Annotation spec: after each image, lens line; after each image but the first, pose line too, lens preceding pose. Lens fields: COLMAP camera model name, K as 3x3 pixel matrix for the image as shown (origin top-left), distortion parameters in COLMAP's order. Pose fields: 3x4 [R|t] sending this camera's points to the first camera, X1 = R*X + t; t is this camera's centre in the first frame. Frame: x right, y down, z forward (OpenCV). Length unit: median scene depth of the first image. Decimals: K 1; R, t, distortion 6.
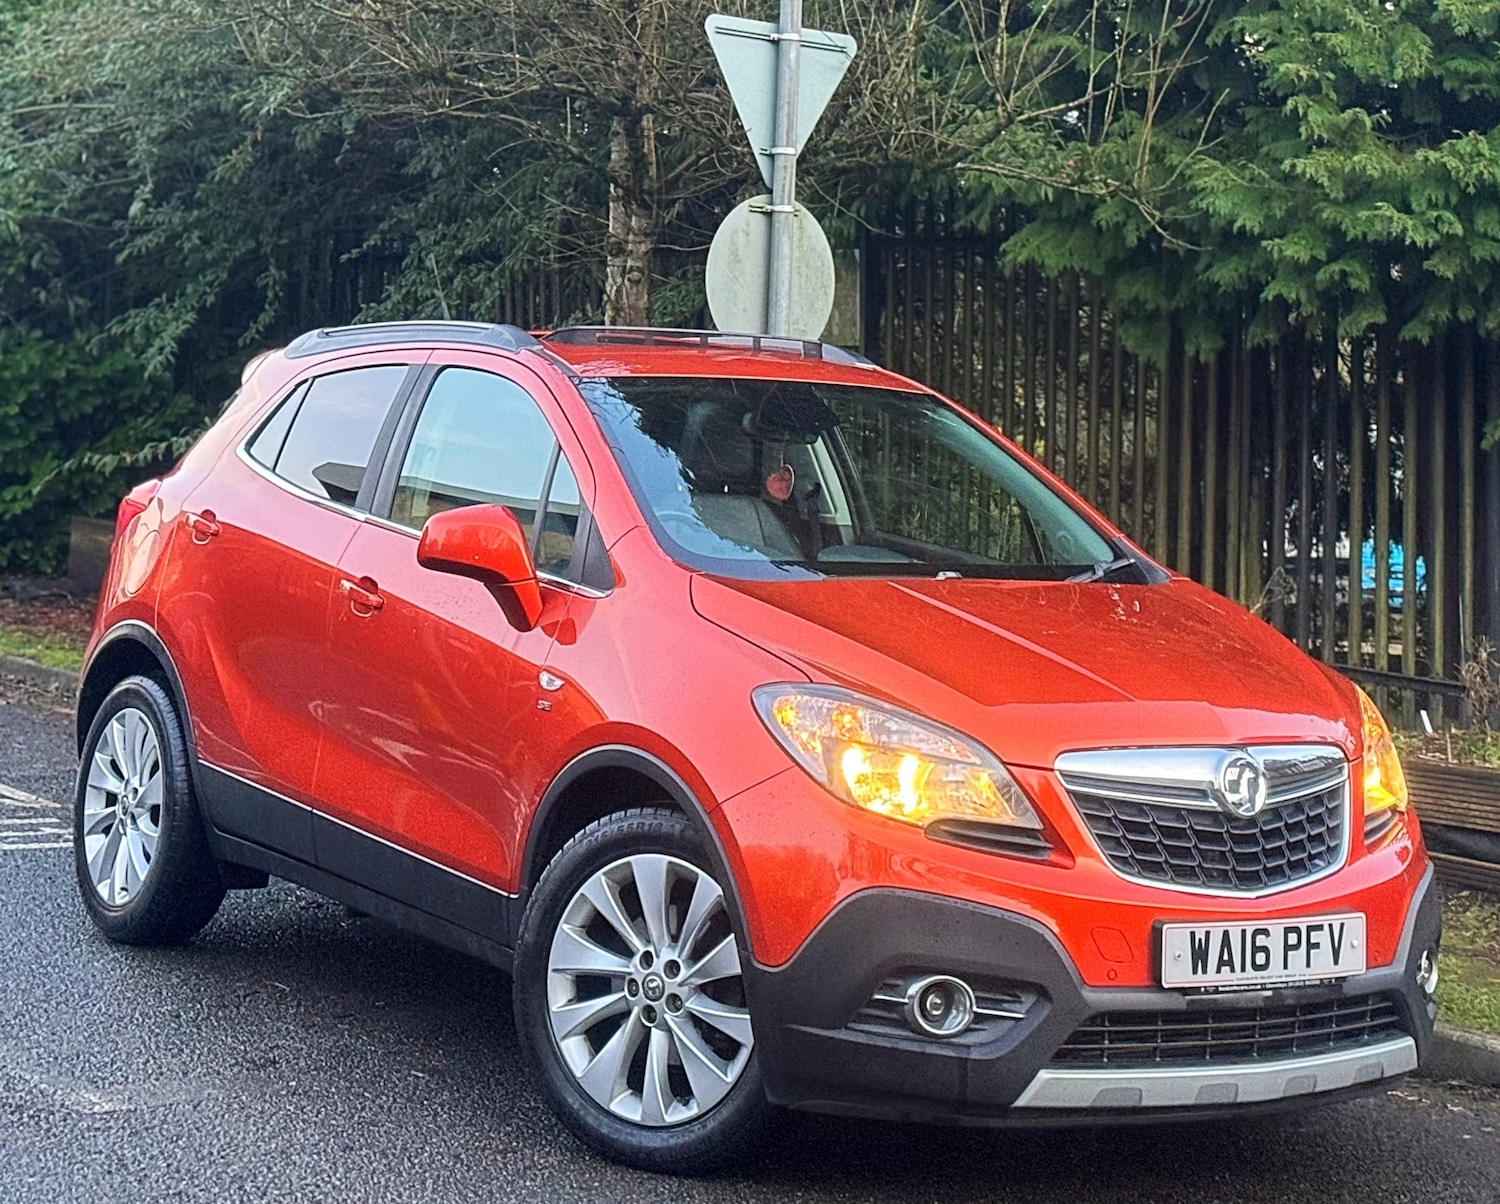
lens RADIAL K [[3186.8, 0, 827.3], [0, 3186.8, 511.1], [0, 0, 1]] dist [0.064851, 0.000000]
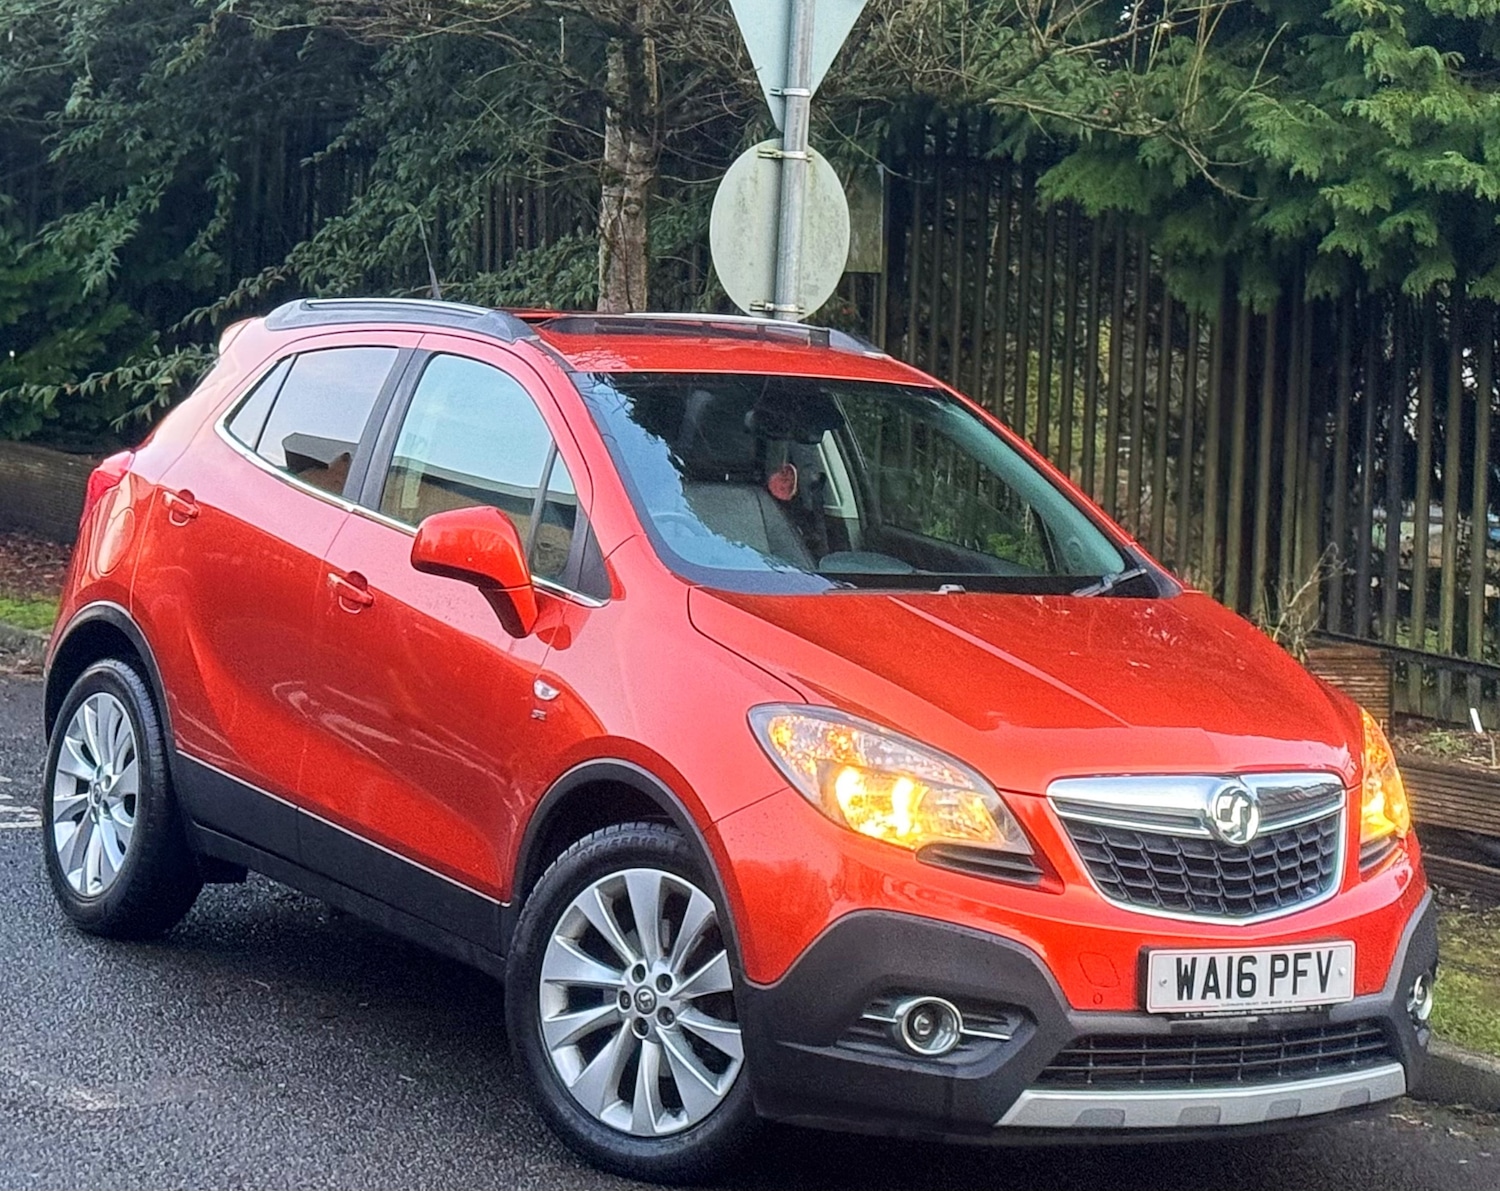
lens RADIAL K [[3806.3, 0, 845.8], [0, 3806.3, 704.3], [0, 0, 1]] dist [0.028511, 0.000000]
pose [[0.999795, 0.020223, 0.000003, 0.006668], [-0.020161, 0.996699, 0.078639, -0.038717], [0.001587, -0.078623, 0.996903, -0.184996]]
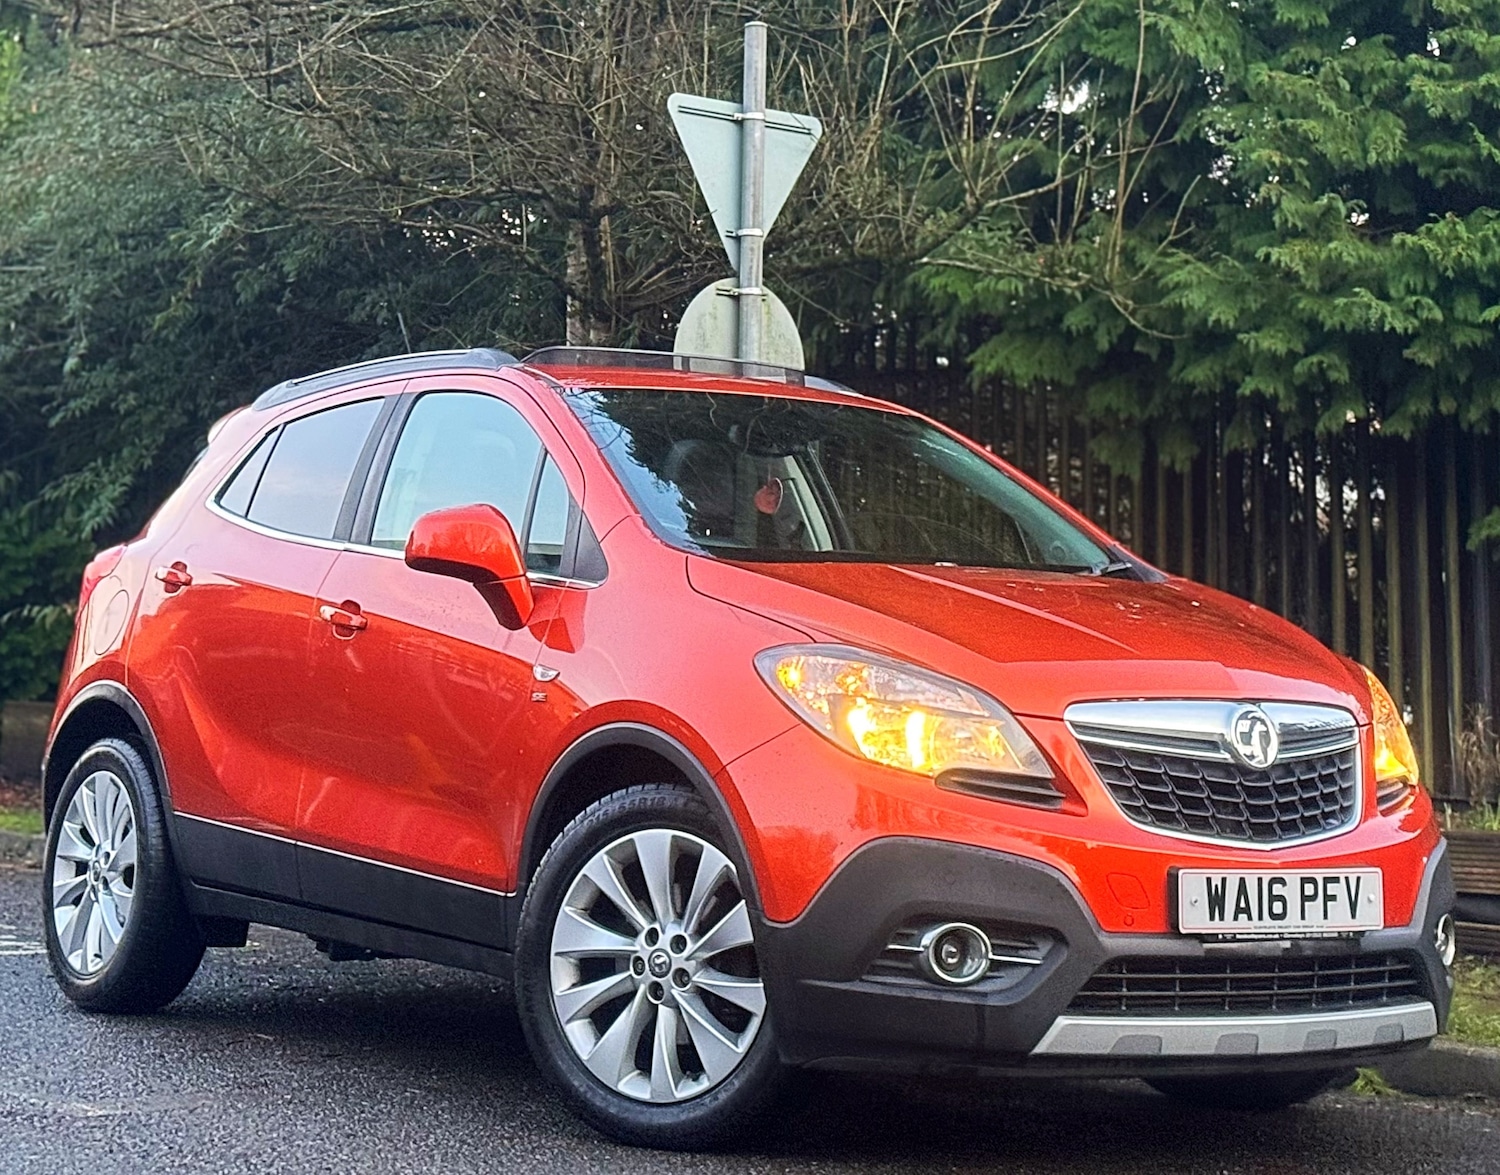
lens RADIAL K [[3339.5, 0, 817.2], [0, 3339.5, 635.9], [0, 0, 1]] dist [0.071862, 0.000000]
pose [[0.999599, -0.024087, 0.014891, -0.018643], [0.024719, 0.998731, -0.043880, 0.093060], [-0.013815, 0.044230, 0.998926, -0.030836]]
